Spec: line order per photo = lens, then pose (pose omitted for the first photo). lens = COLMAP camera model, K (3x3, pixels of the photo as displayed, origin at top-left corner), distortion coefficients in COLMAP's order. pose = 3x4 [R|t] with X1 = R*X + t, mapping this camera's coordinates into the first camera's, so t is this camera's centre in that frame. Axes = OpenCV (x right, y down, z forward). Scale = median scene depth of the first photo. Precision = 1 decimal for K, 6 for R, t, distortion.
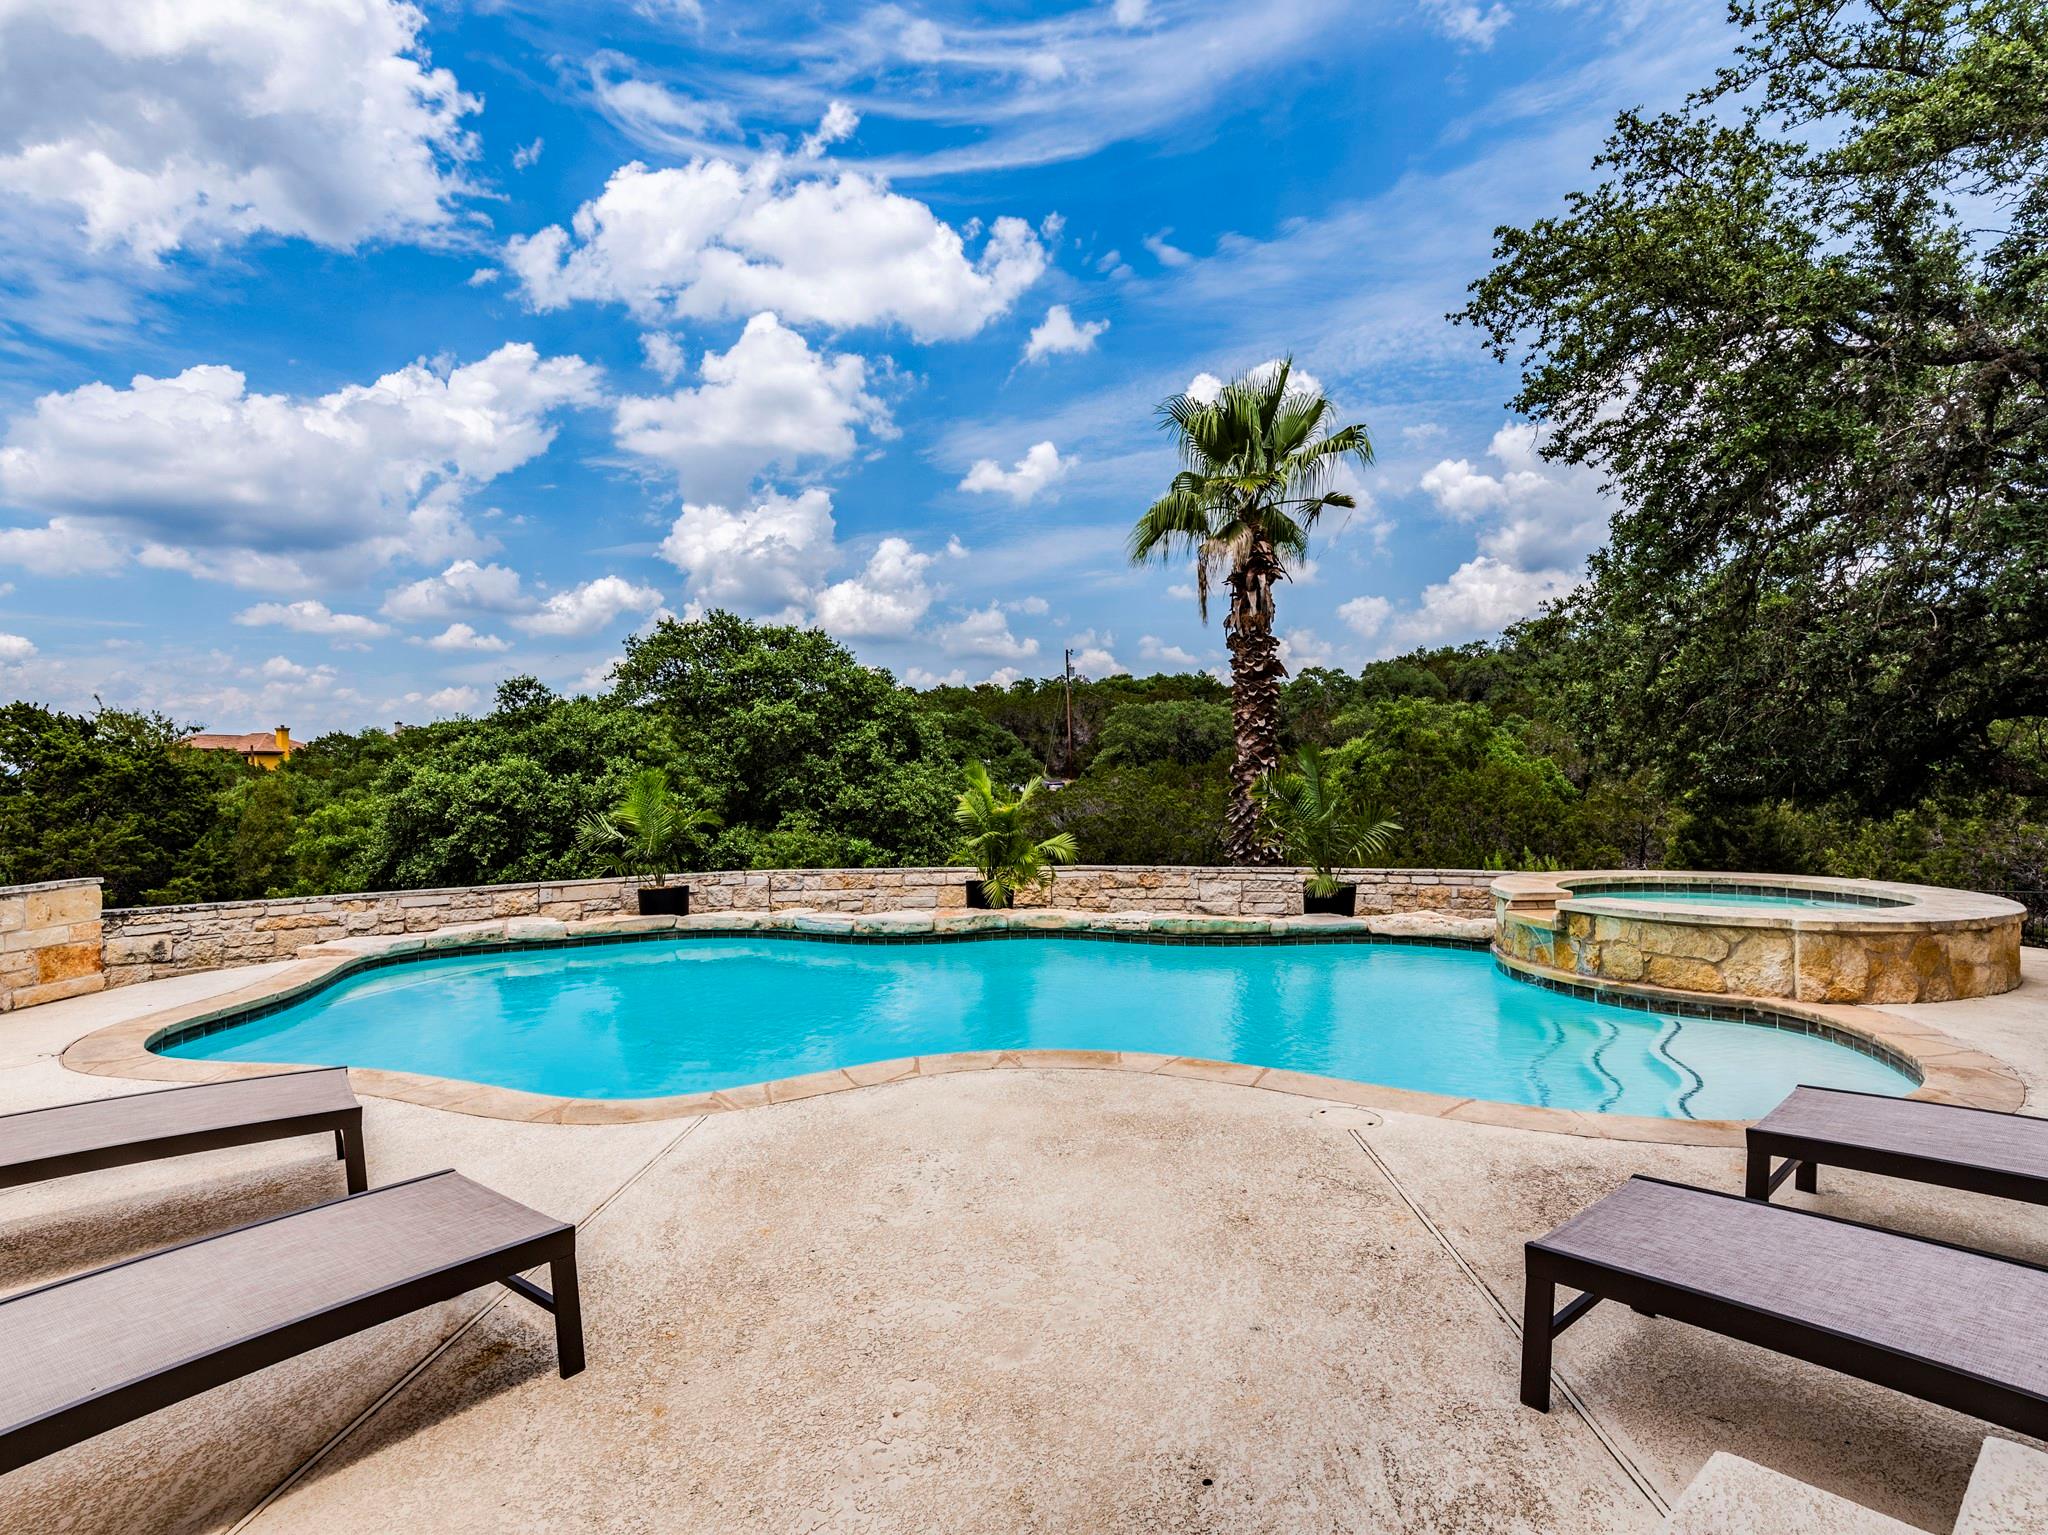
lens RADIAL K [[1016.2, 0, 1022.7], [0, 1016.2, 774.7], [0, 0, 1]] dist [0.003365, -0.003791]
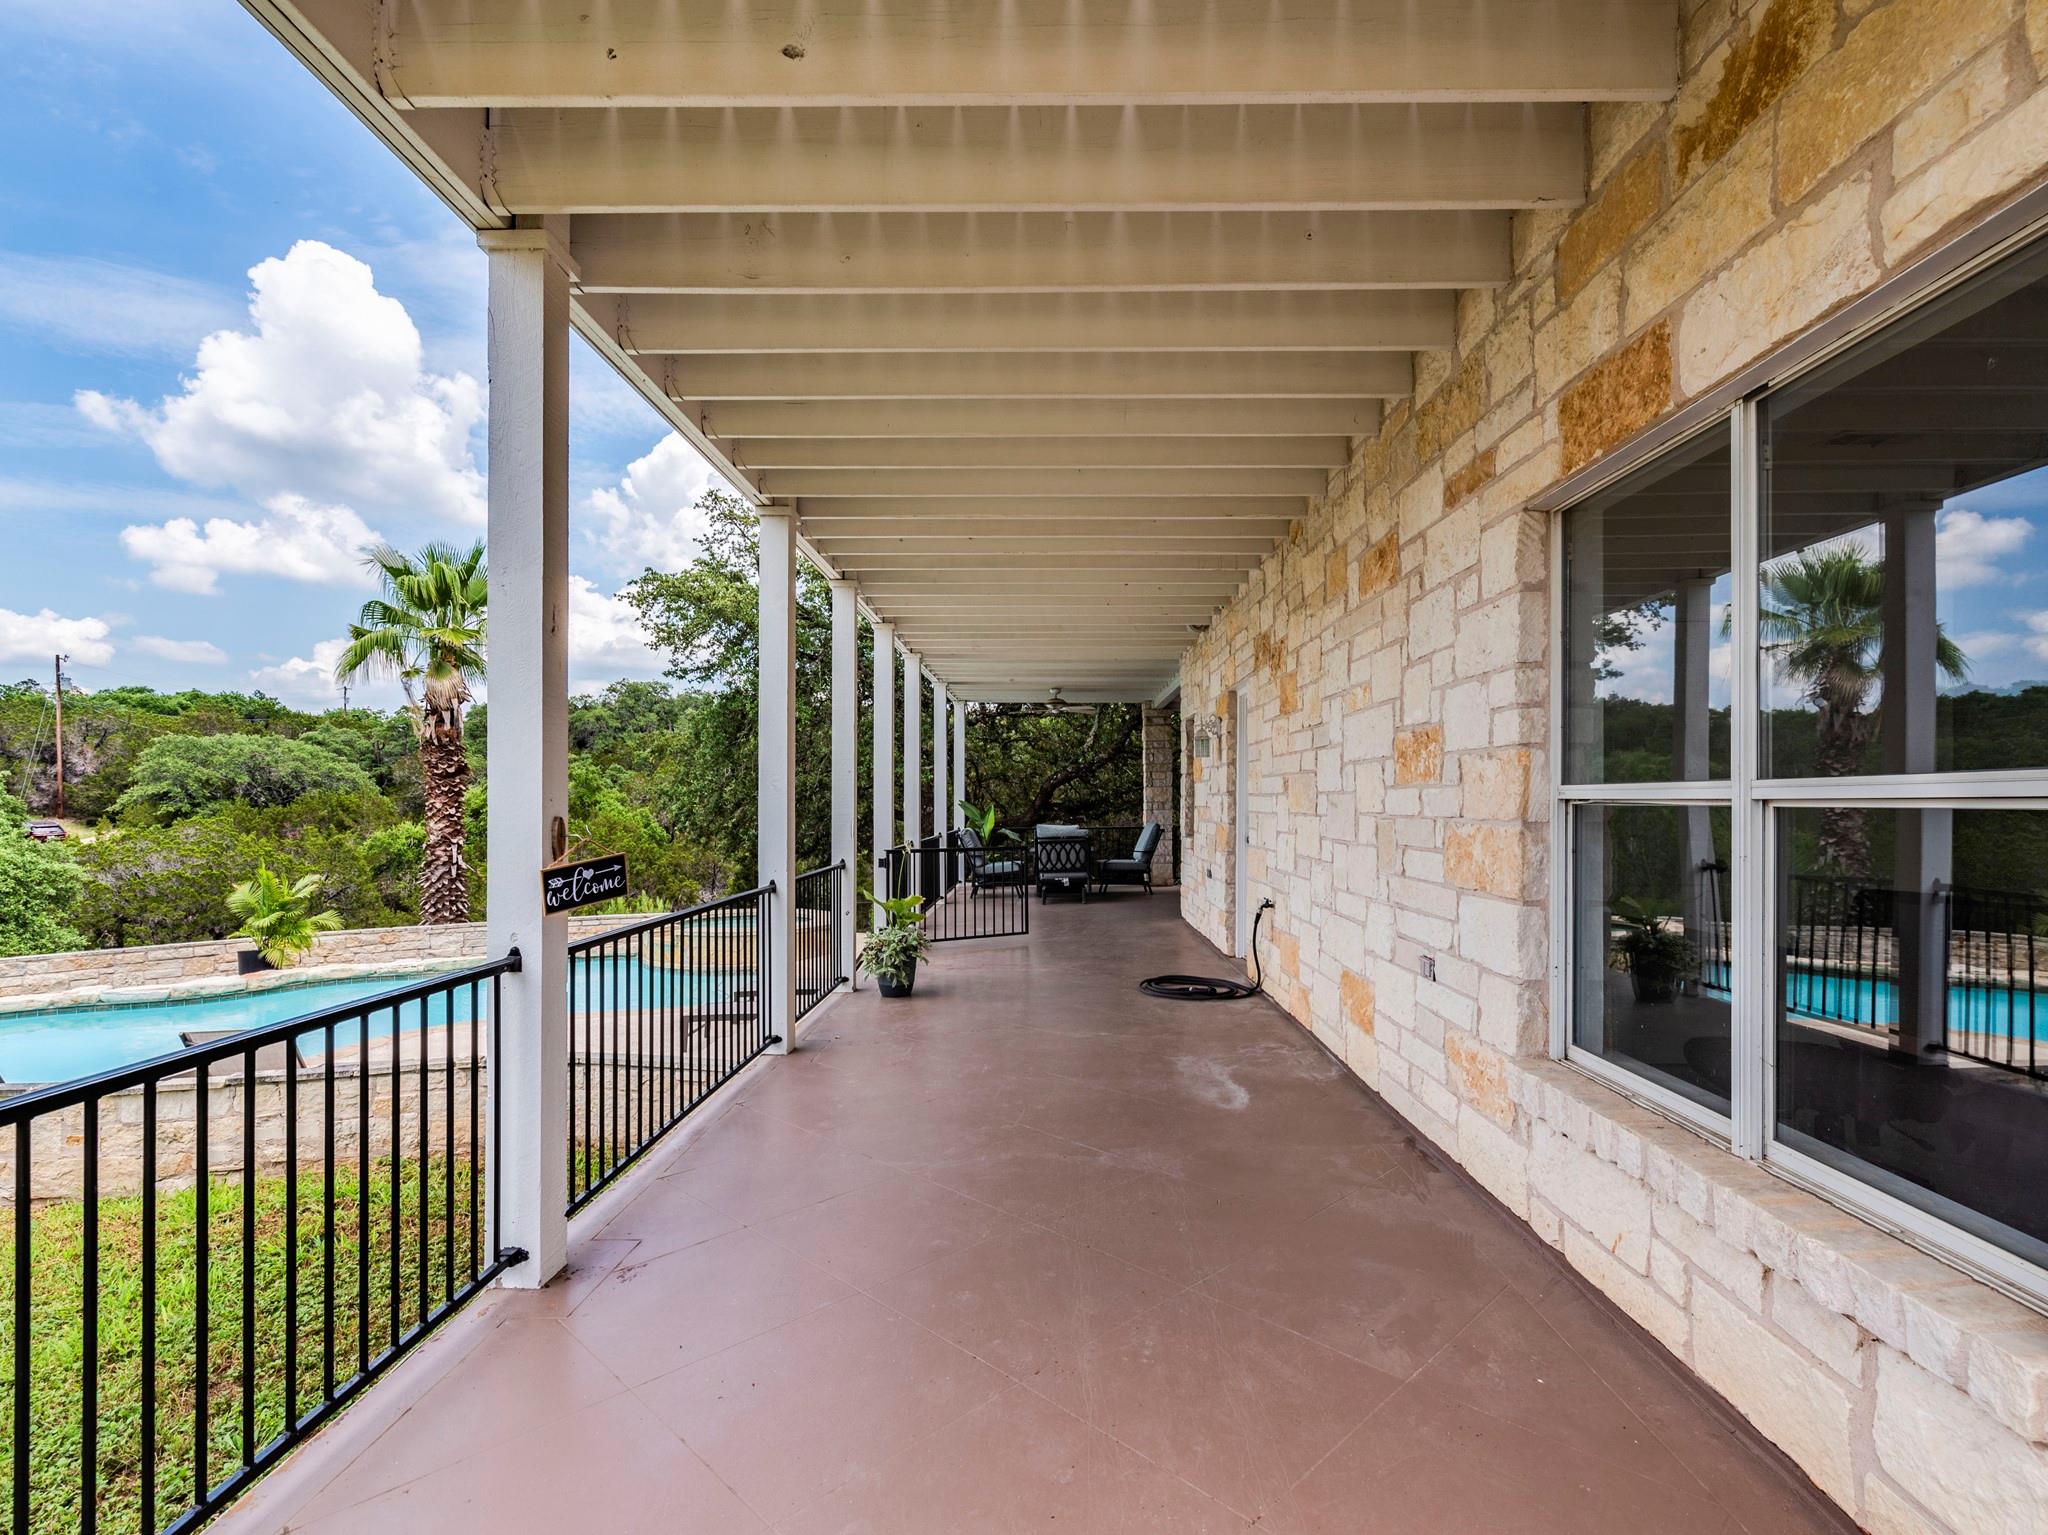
lens RADIAL K [[1016.2, 0, 1047.6], [0, 1016.2, 798.6], [0, 0, 1]] dist [0.003365, -0.003791]
pose [[0.651405, 0.014871, 0.758584, -0.182529], [-0.011205, 0.999887, -0.009980, -0.043600], [-0.758647, -0.001999, 0.651499, -0.307328]]
